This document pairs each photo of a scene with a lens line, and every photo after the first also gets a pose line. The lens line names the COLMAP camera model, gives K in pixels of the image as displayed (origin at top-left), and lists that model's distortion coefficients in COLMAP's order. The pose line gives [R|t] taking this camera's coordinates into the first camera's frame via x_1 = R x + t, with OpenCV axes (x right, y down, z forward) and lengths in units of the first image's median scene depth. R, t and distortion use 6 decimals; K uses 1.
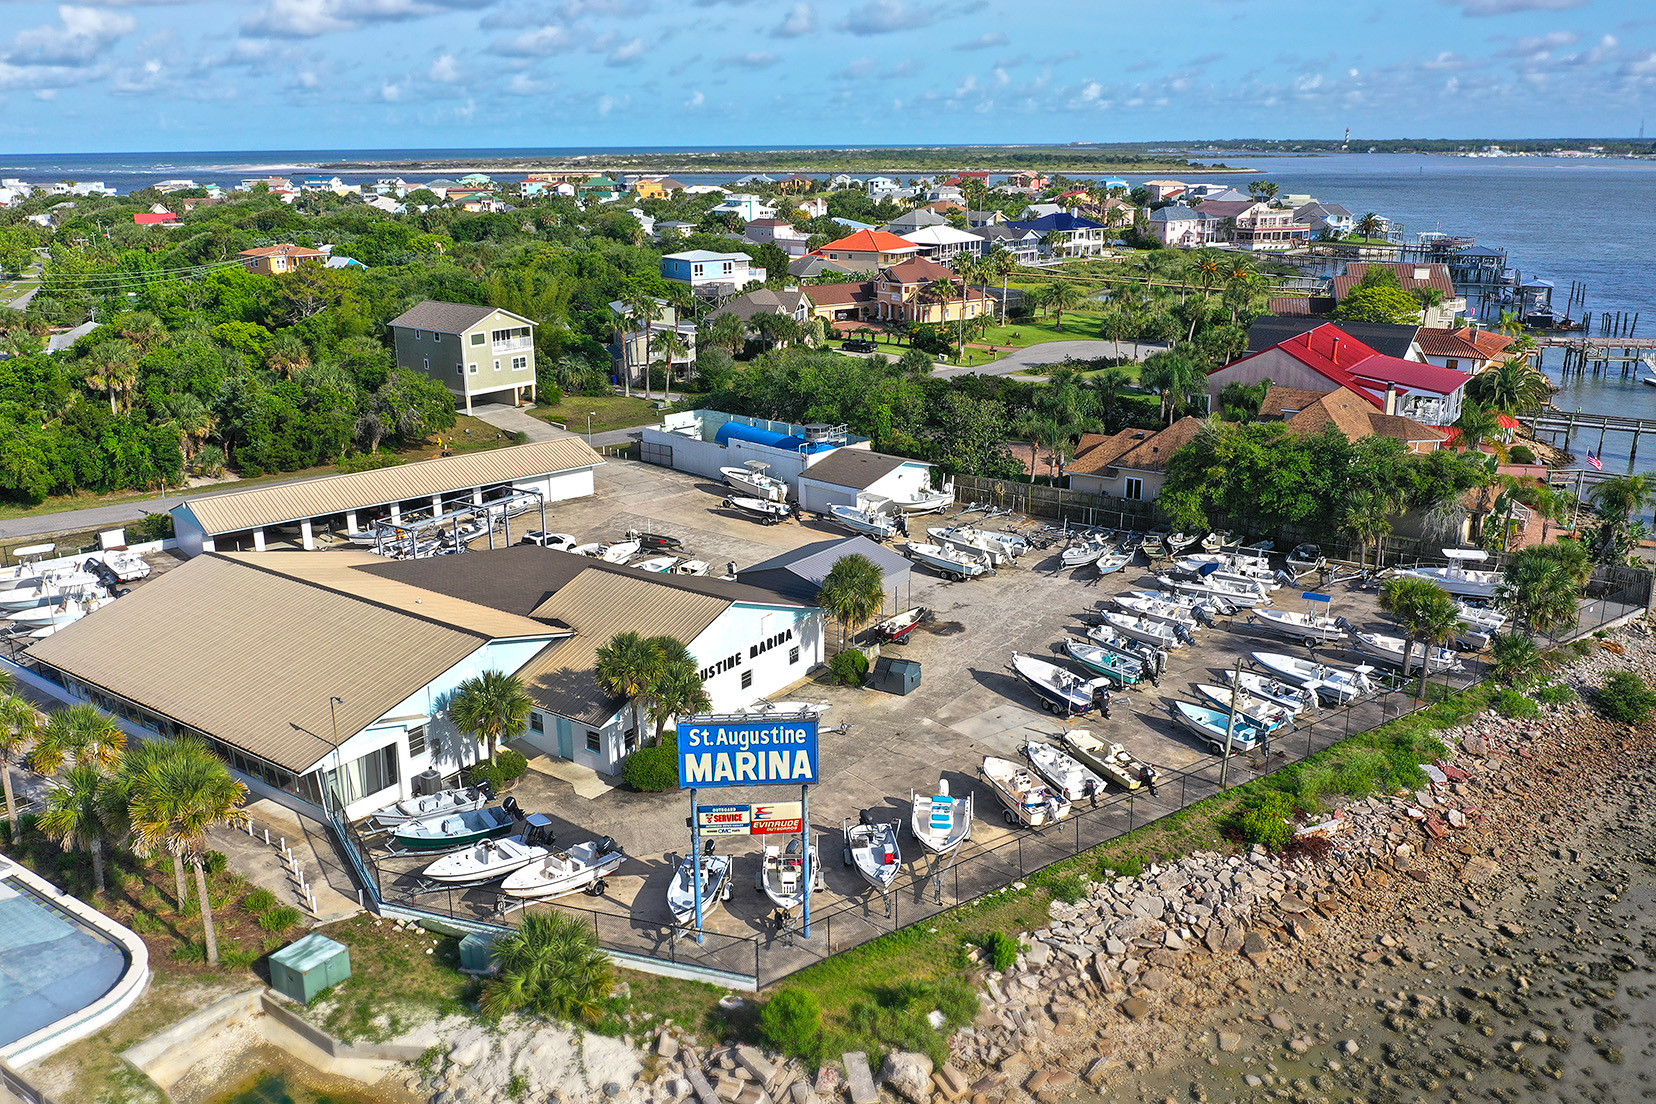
lens RADIAL K [[1295.6, 0, 836.9], [0, 1295.6, 438.5], [0, 0, 1]] dist [-0.017103, -0.000818]
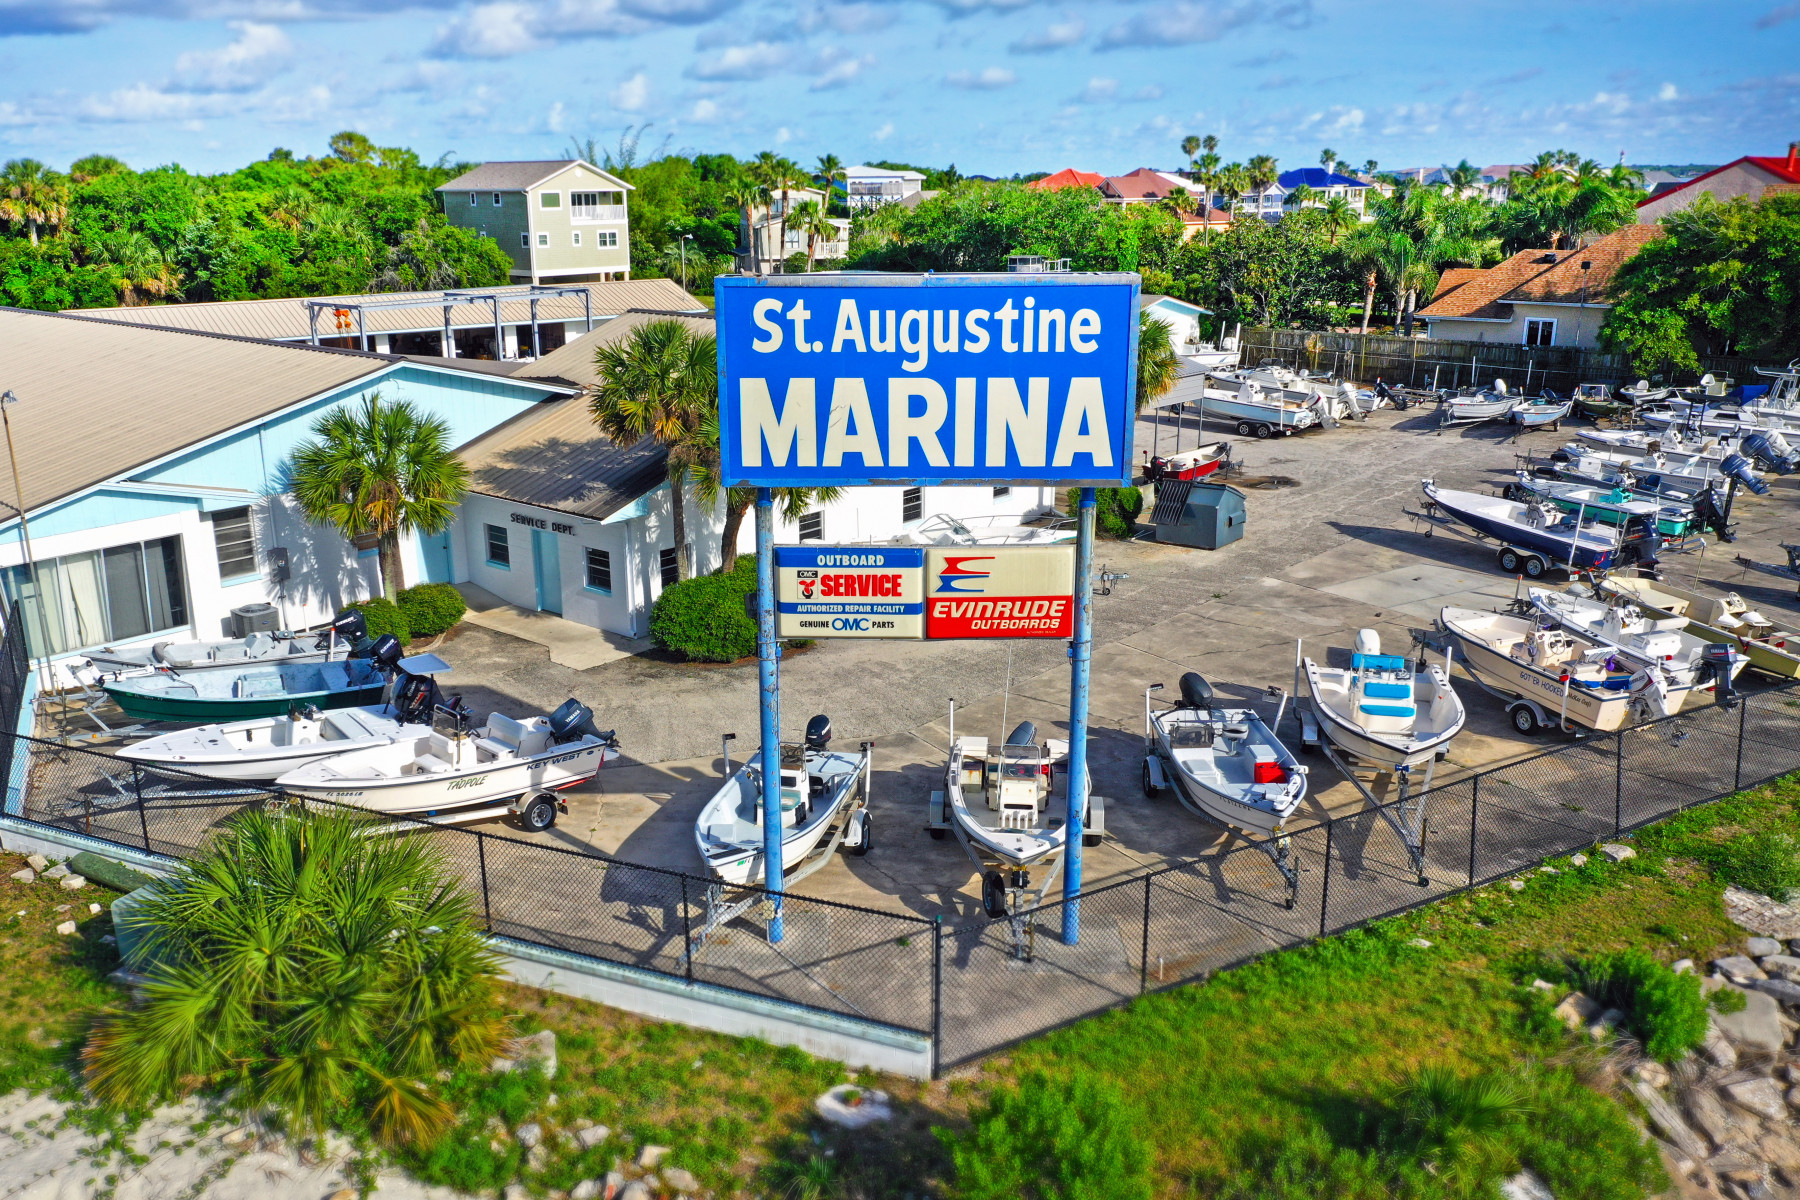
lens RADIAL K [[1418.6, 0, 900.0], [0, 1418.6, 600.0], [0, 0, 1]] dist [-0.011888, -0.005124]
pose [[0.996735, 0.032591, -0.073878, -0.042020], [-0.027845, 0.997537, 0.064383, 0.251086], [0.075794, -0.062116, 0.995187, 0.573556]]
